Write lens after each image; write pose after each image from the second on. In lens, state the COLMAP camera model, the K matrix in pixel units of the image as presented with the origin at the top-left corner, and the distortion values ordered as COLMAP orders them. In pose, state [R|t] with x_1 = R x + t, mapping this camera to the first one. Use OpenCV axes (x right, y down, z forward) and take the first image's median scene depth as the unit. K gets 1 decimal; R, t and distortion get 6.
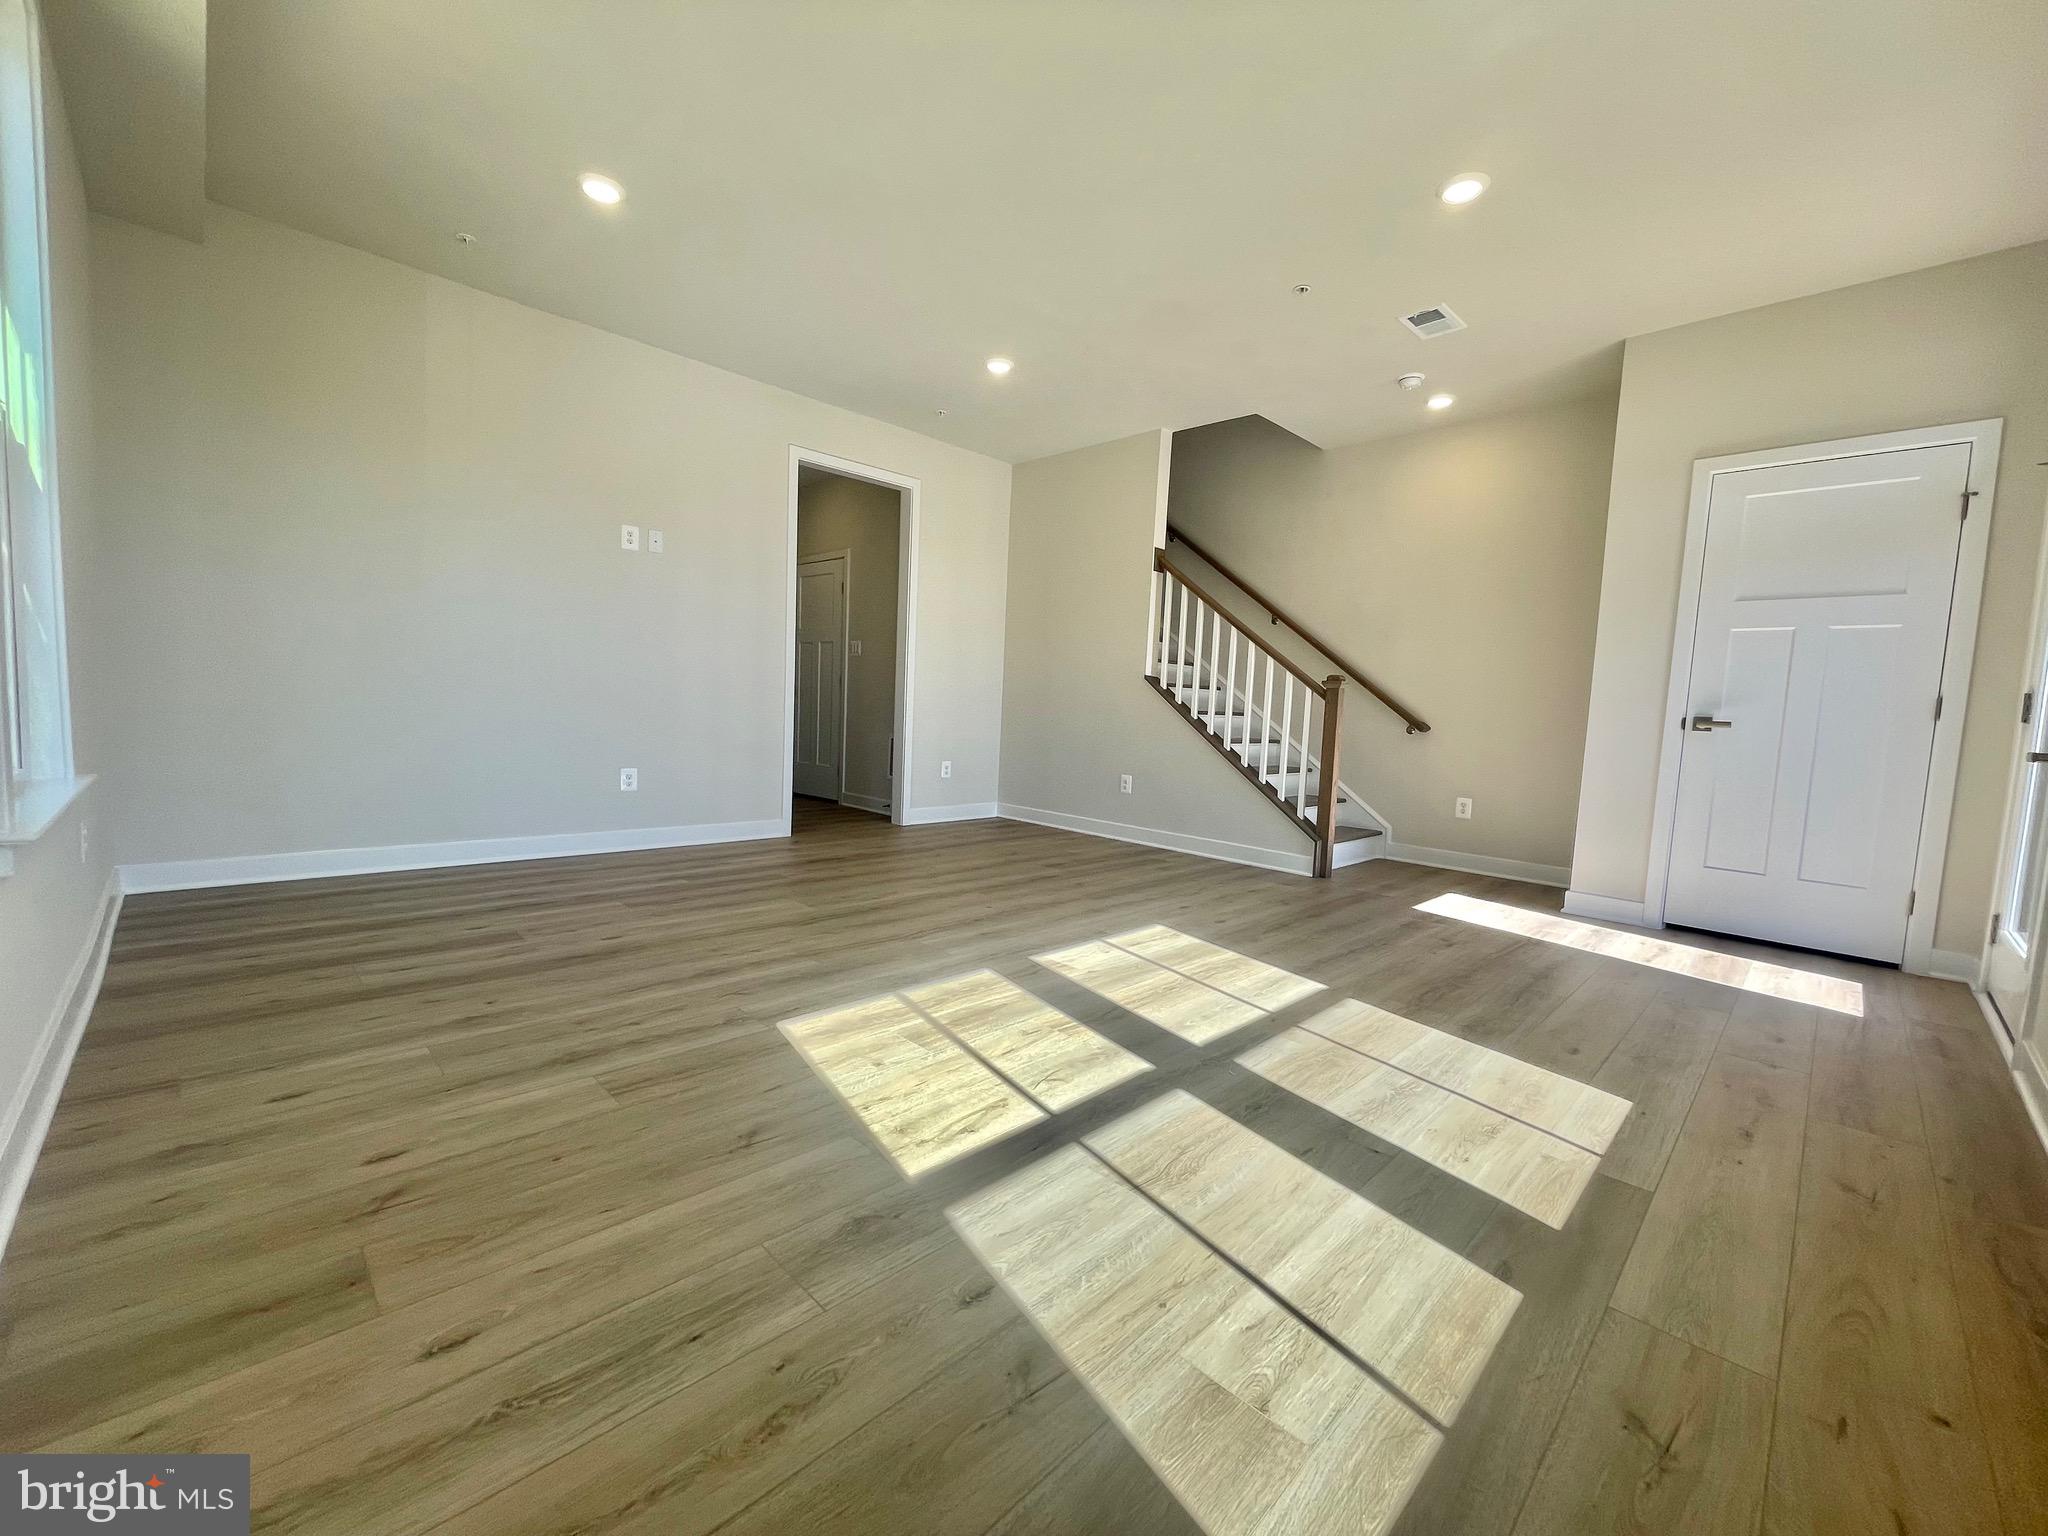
lens RADIAL K [[823.2, 0, 1028.4], [0, 823.2, 758.7], [0, 0, 1]] dist [-0.002976, 0.000585]
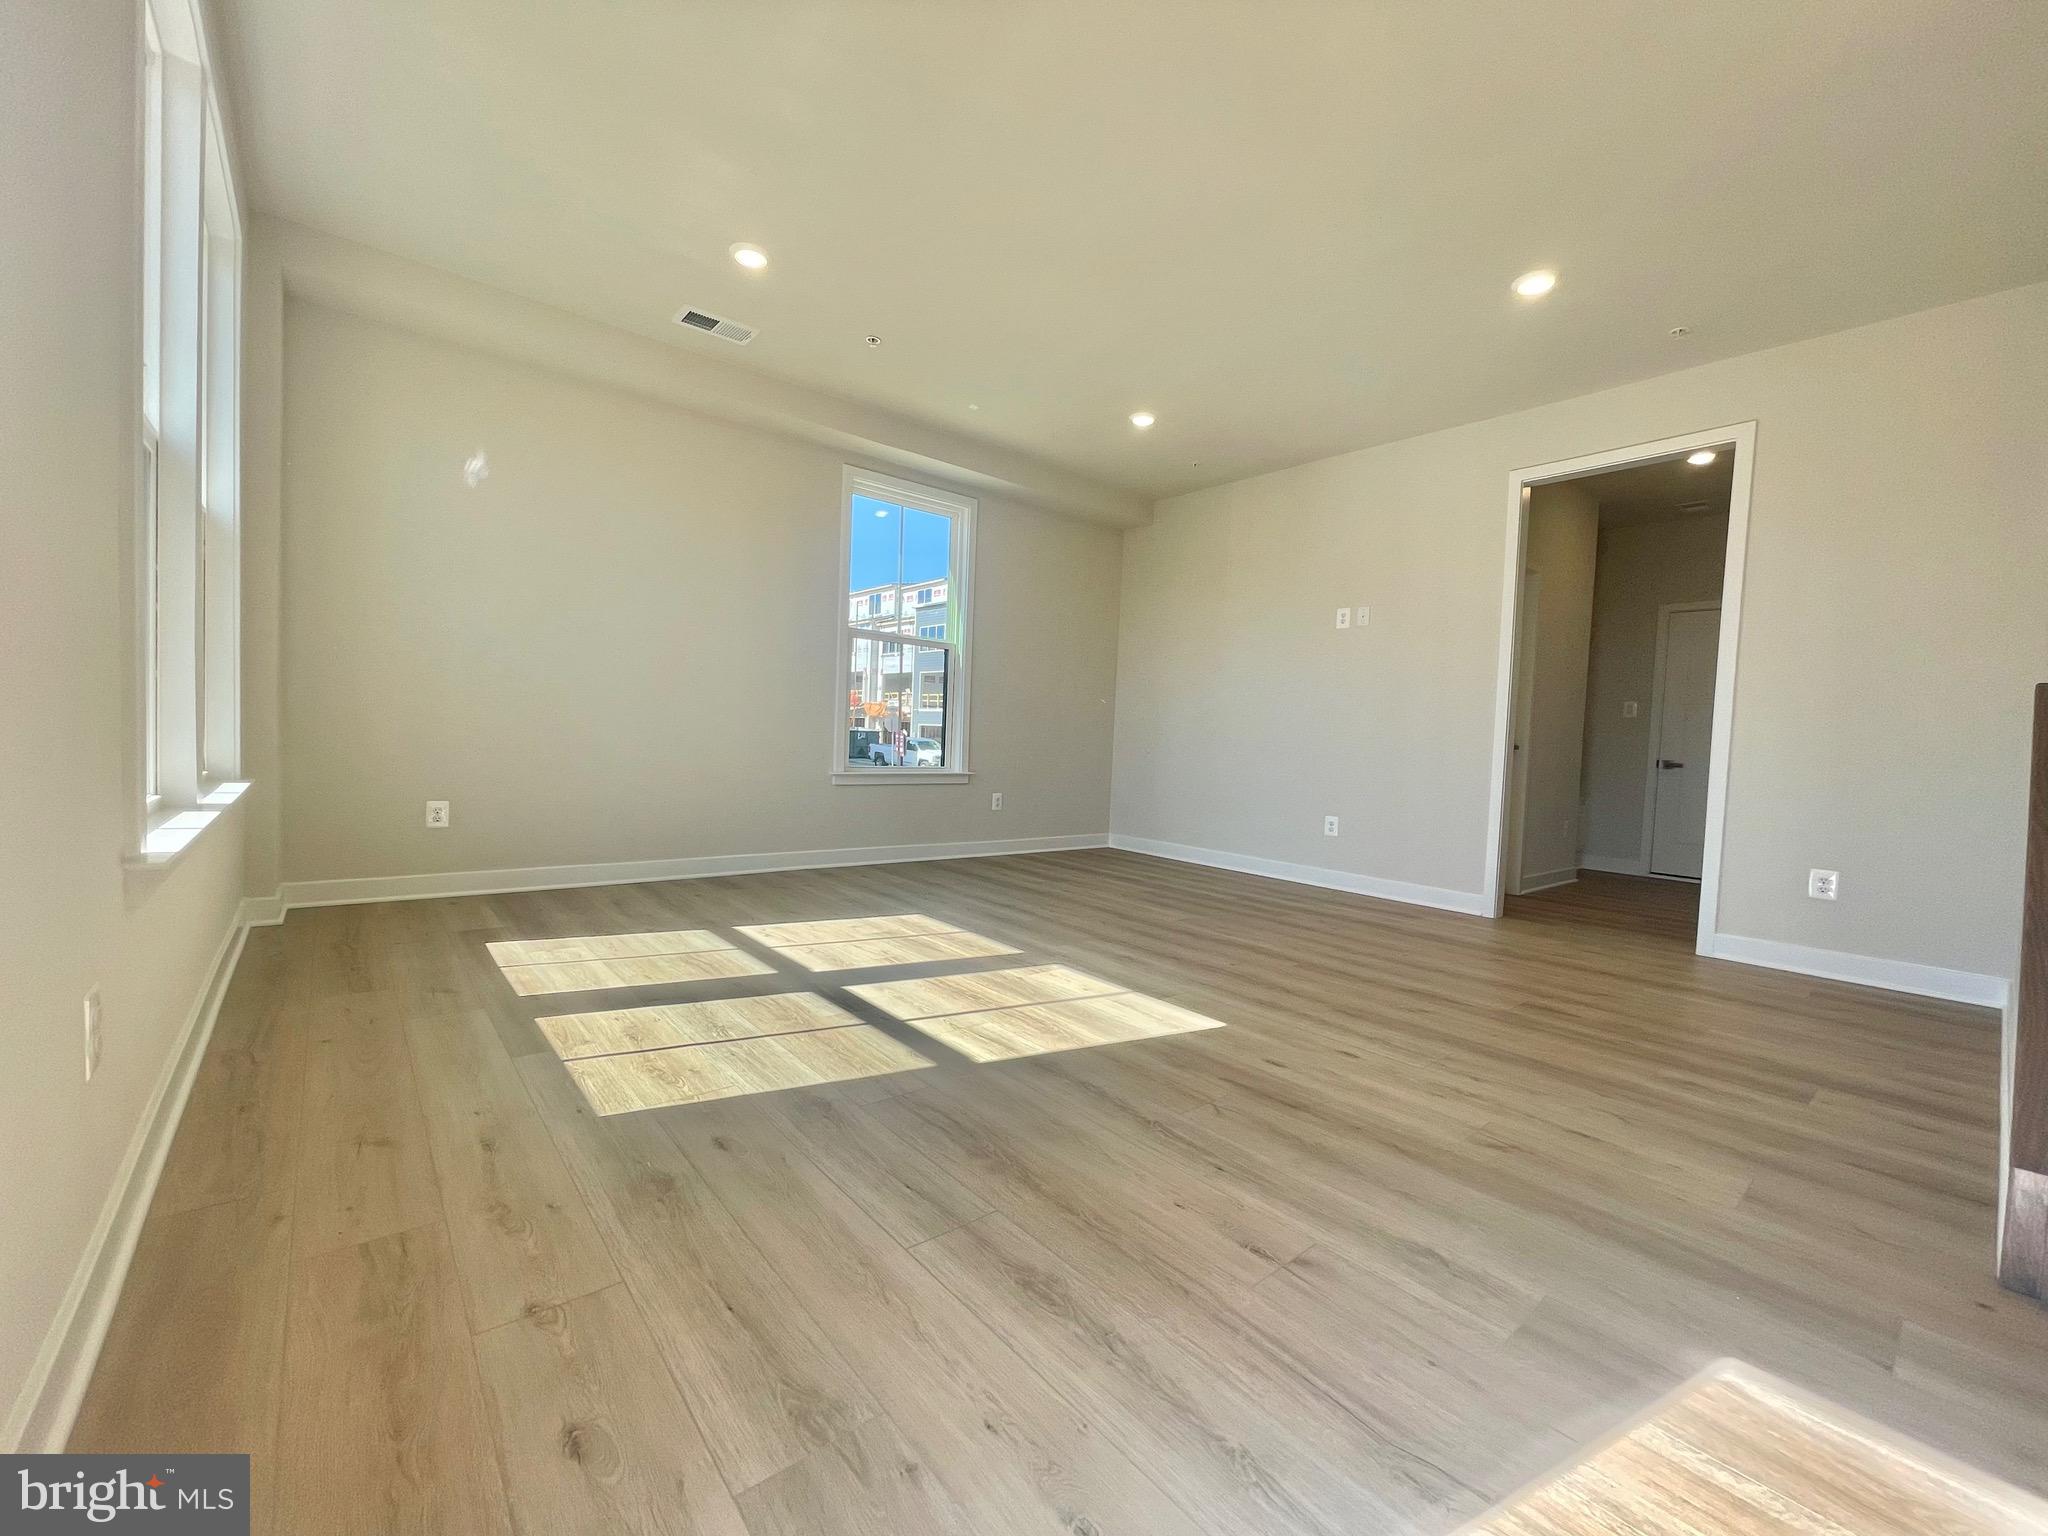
lens RADIAL K [[823.2, 0, 1019.5], [0, 823.2, 767.4], [0, 0, 1]] dist [-0.002976, 0.000585]
pose [[-0.086767, -0.009037, -0.996188, 1.160432], [-0.112523, 0.993649, 0.000786, -0.012807], [0.989854, 0.112162, -0.087233, 1.082159]]
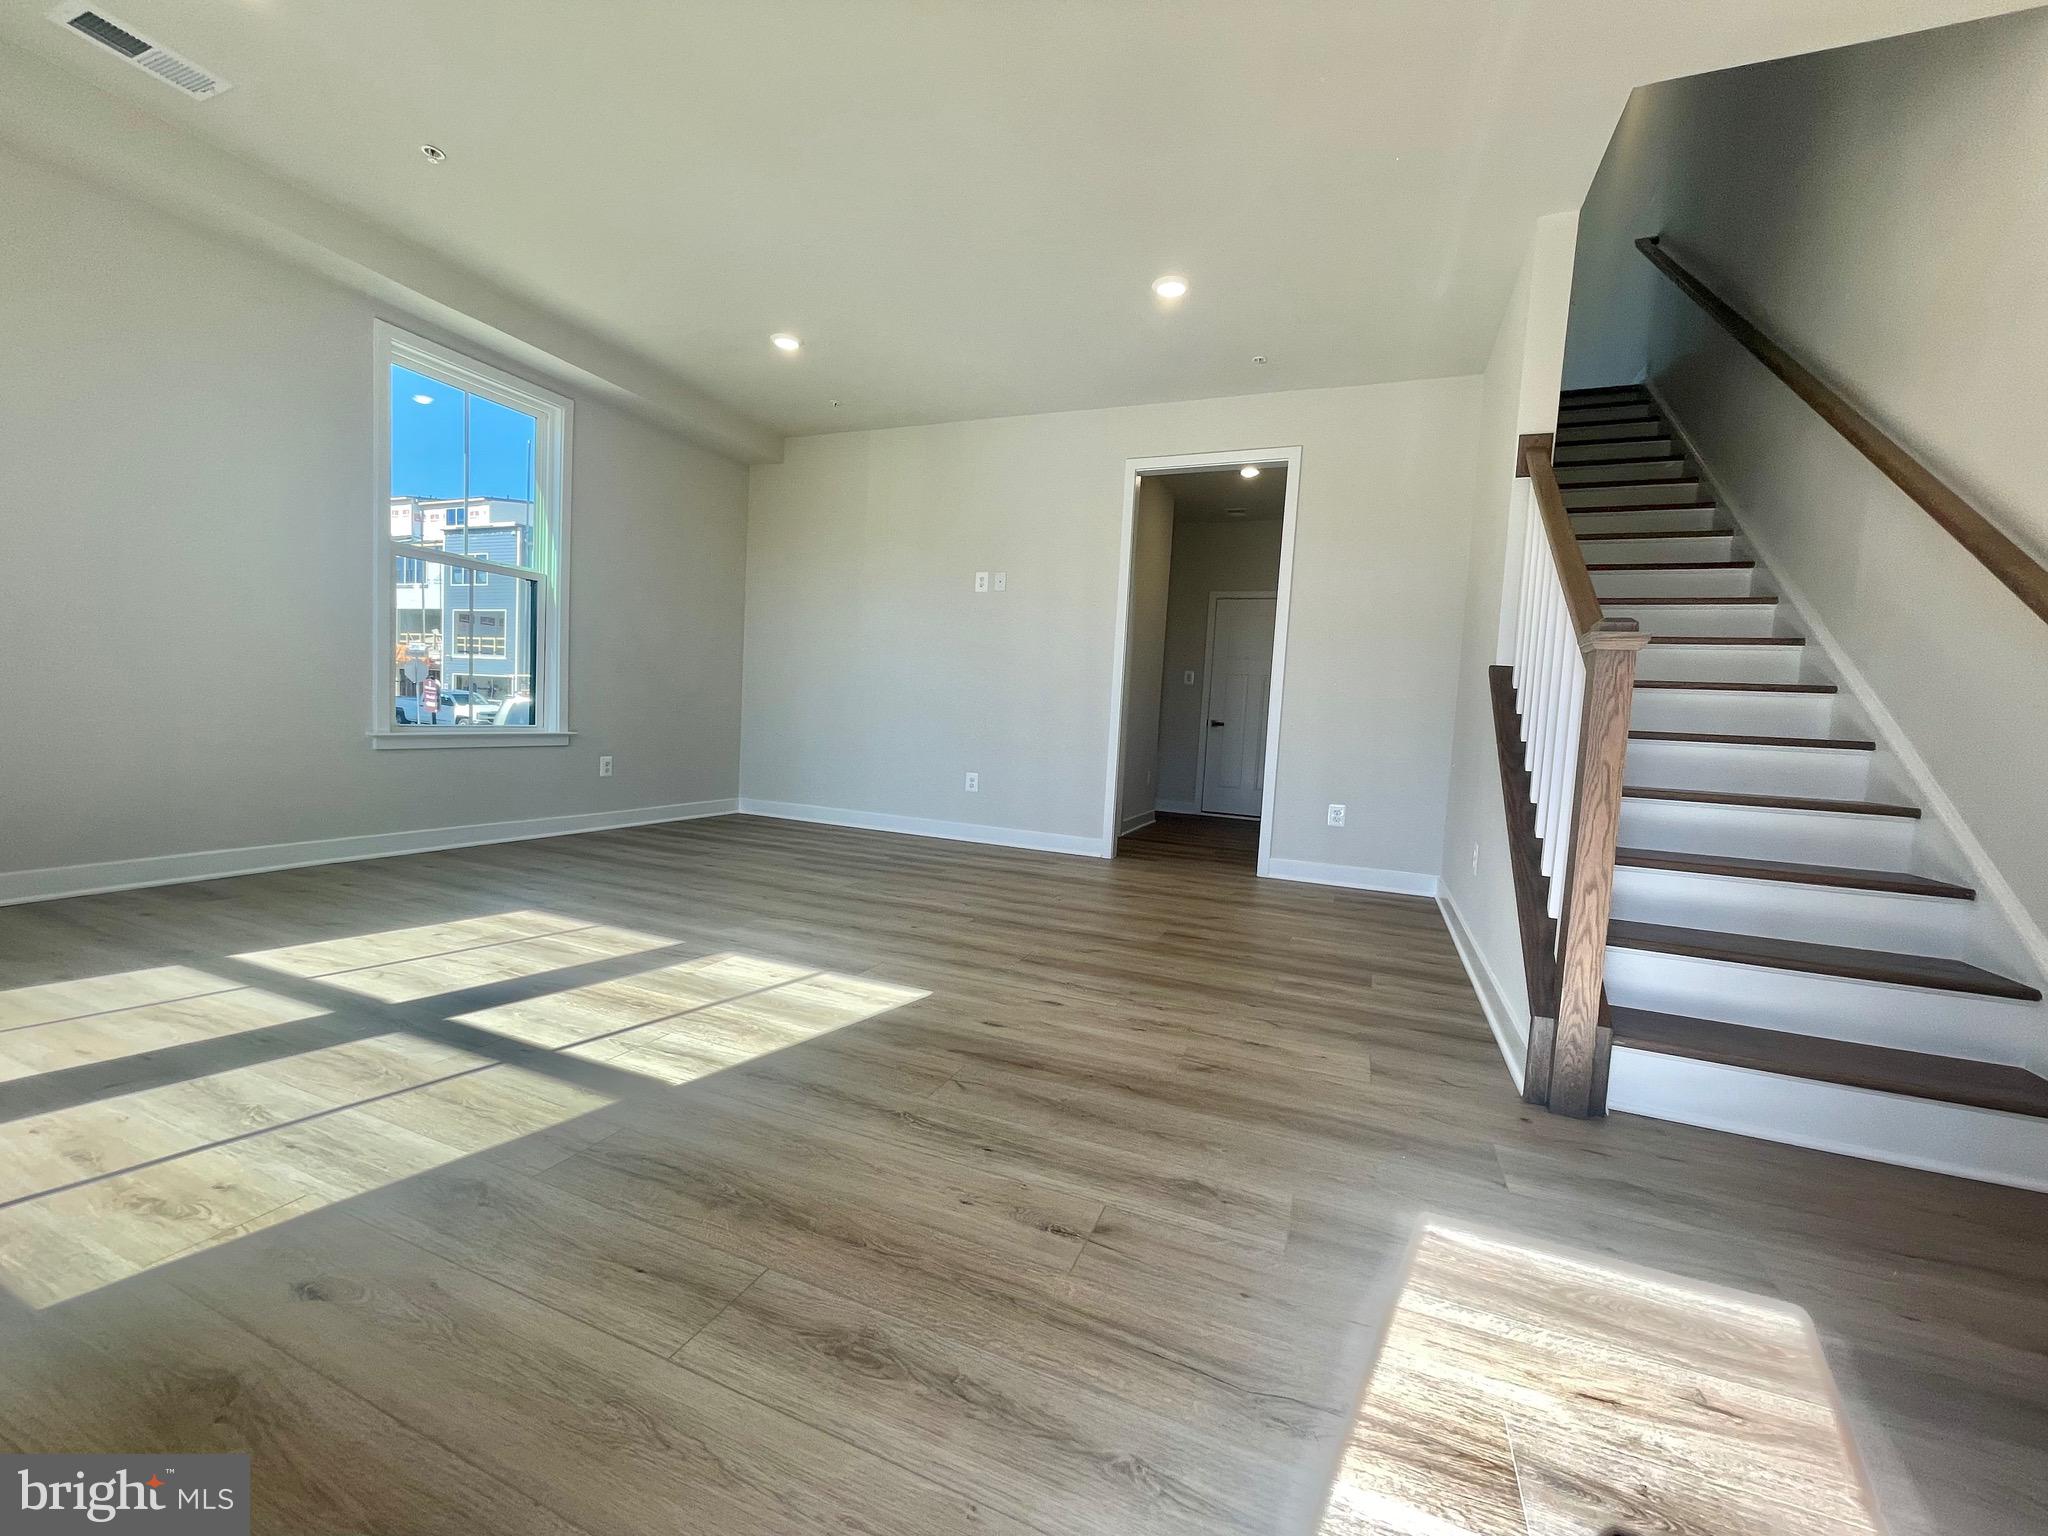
lens RADIAL K [[823.2, 0, 1017.9], [0, 823.2, 767.8], [0, 0, 1]] dist [-0.002976, 0.000585]
pose [[0.385939, 0.037825, -0.921748, 1.067425], [-0.099087, 0.995079, -0.000654, -0.002587], [0.917187, 0.091585, 0.387788, 0.976834]]
